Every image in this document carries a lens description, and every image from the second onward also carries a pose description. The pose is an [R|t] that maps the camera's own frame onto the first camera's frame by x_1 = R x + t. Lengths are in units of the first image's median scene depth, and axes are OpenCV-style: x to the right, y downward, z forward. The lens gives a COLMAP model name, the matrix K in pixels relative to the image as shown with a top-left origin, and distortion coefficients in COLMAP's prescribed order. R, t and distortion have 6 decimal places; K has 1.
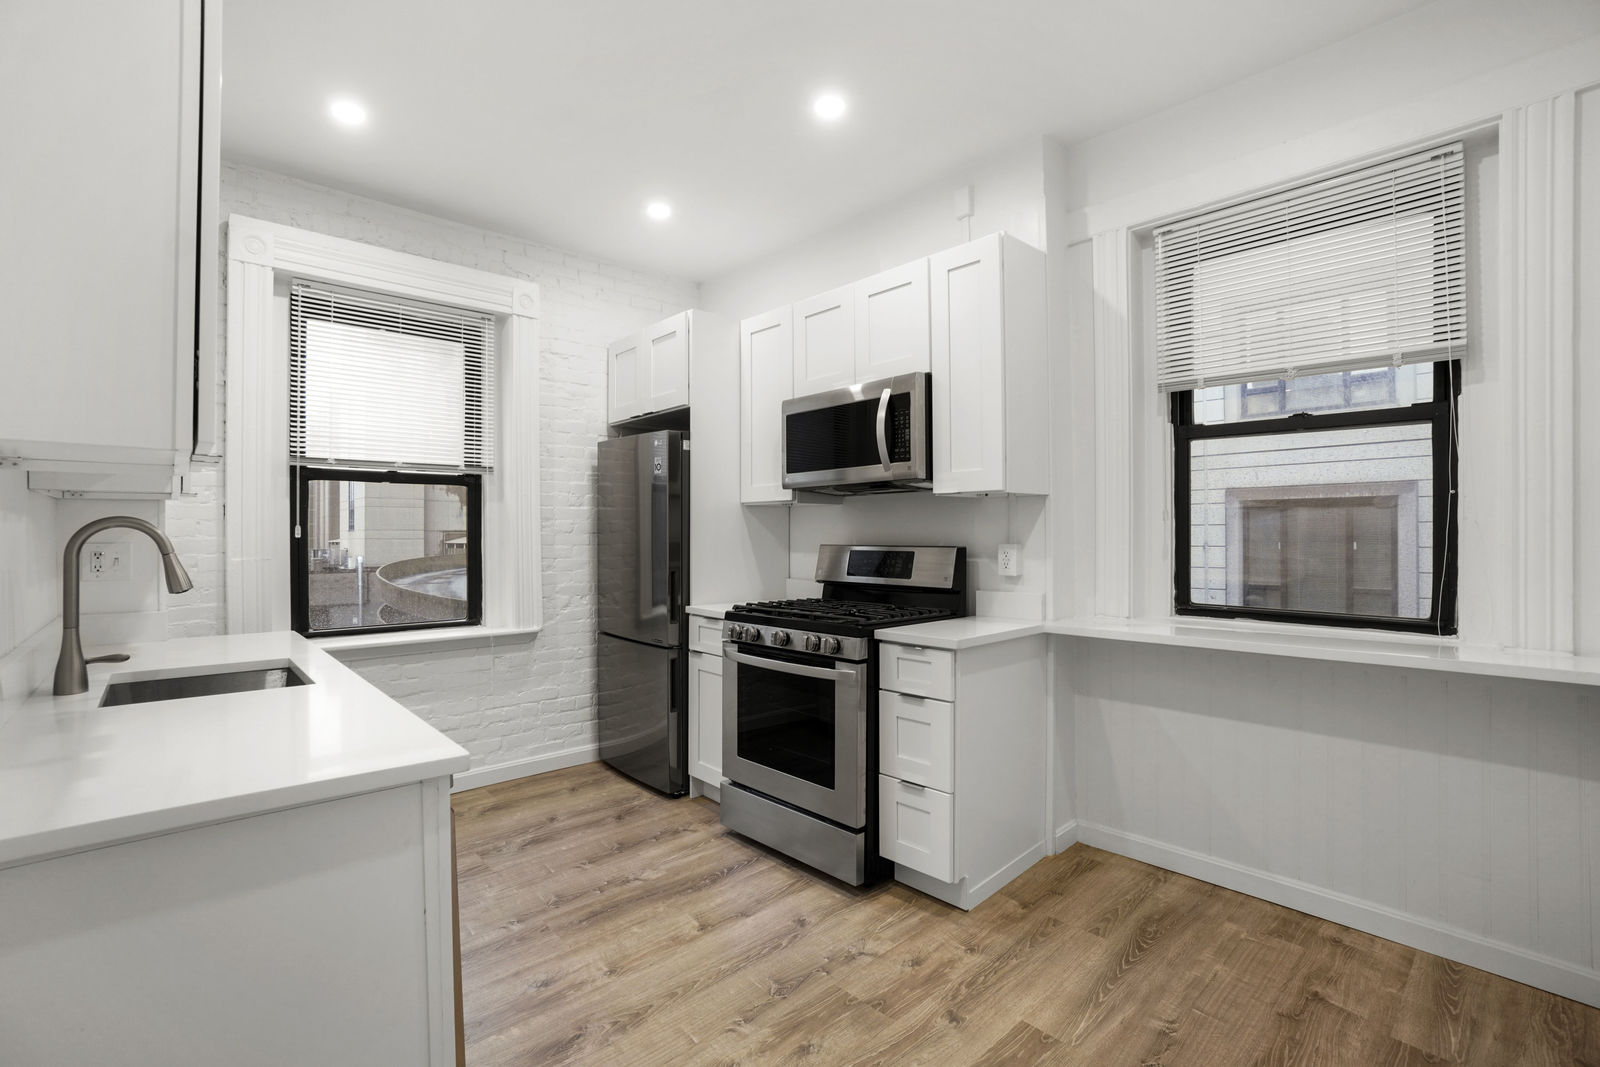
lens RADIAL K [[712.7, 0, 783.0], [0, 712.7, 531.3], [0, 0, 1]] dist [-0.055930, 0.017636]
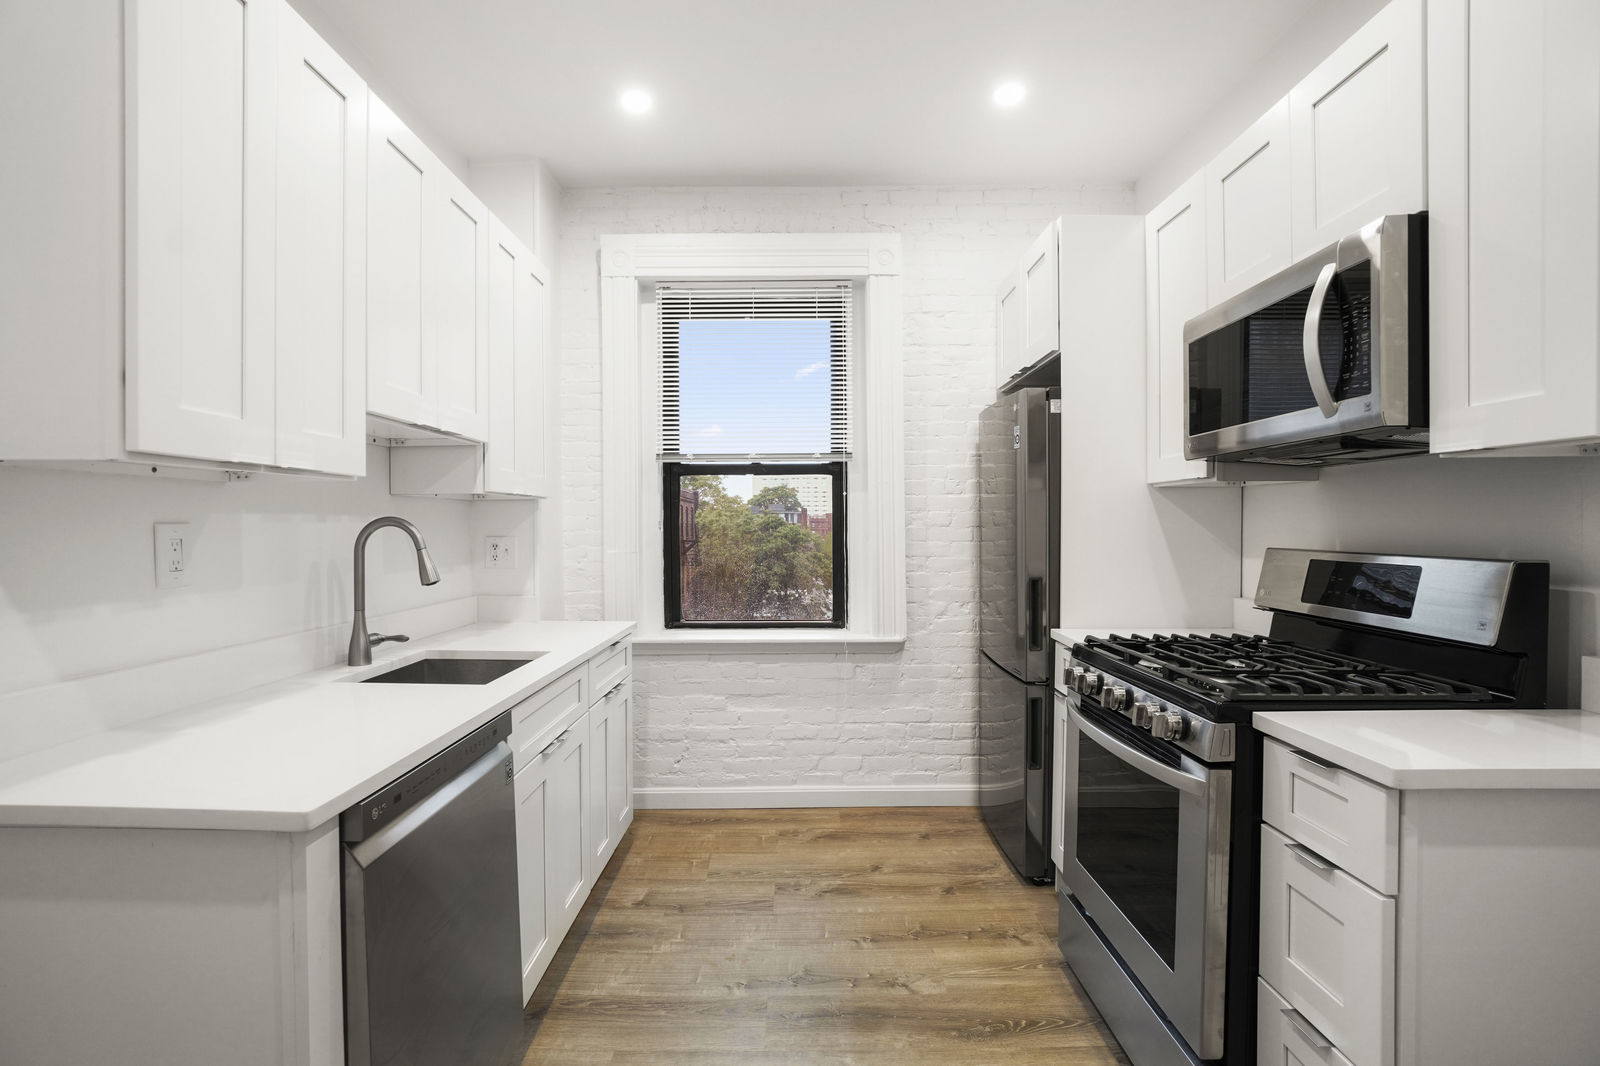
lens RADIAL K [[756.4, 0, 796.4], [0, 756.4, 536.1], [0, 0, 1]] dist [-0.038689, 0.003564]
pose [[0.739290, 0.011835, -0.673283, 0.218730], [0.003266, 0.999771, 0.021160, -0.007815], [0.673379, -0.017842, 0.739082, 0.301803]]
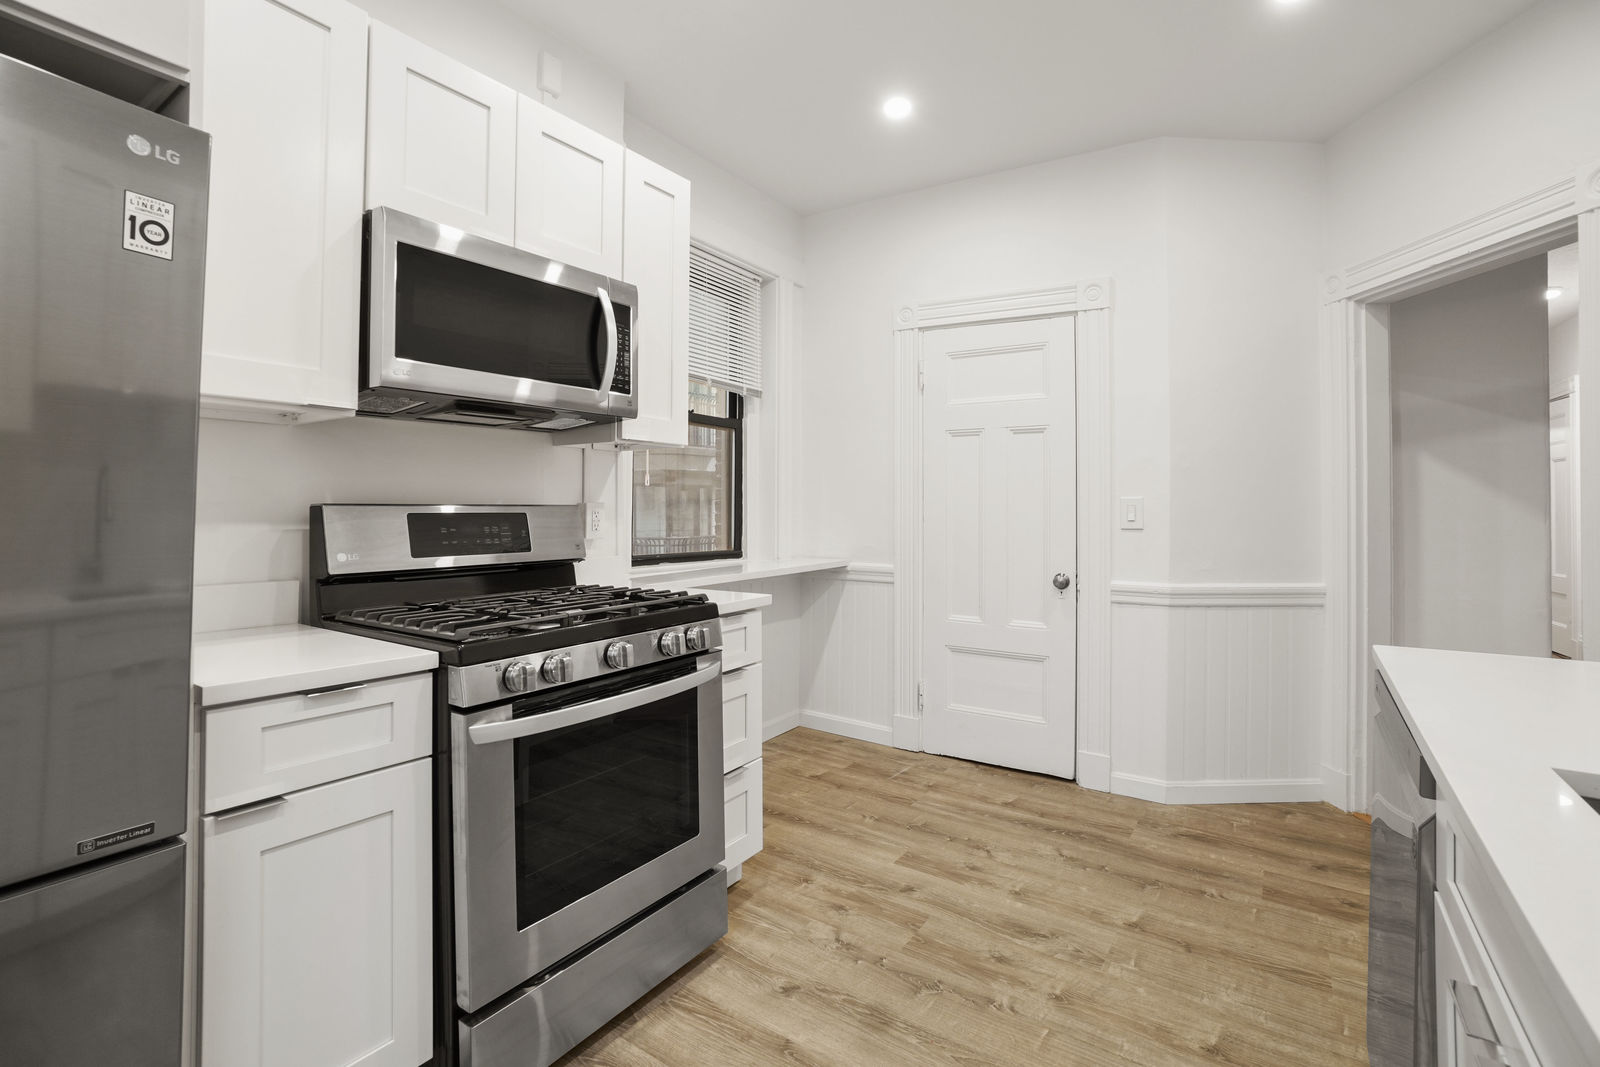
lens RADIAL K [[712.7, 0, 806.3], [0, 712.7, 504.8], [0, 0, 1]] dist [-0.055930, 0.017636]
pose [[-0.217146, 0.010159, 0.976086, -0.582551], [0.002493, 0.999948, -0.009853, 0.028510], [-0.976136, 0.000294, -0.217160, 0.920554]]
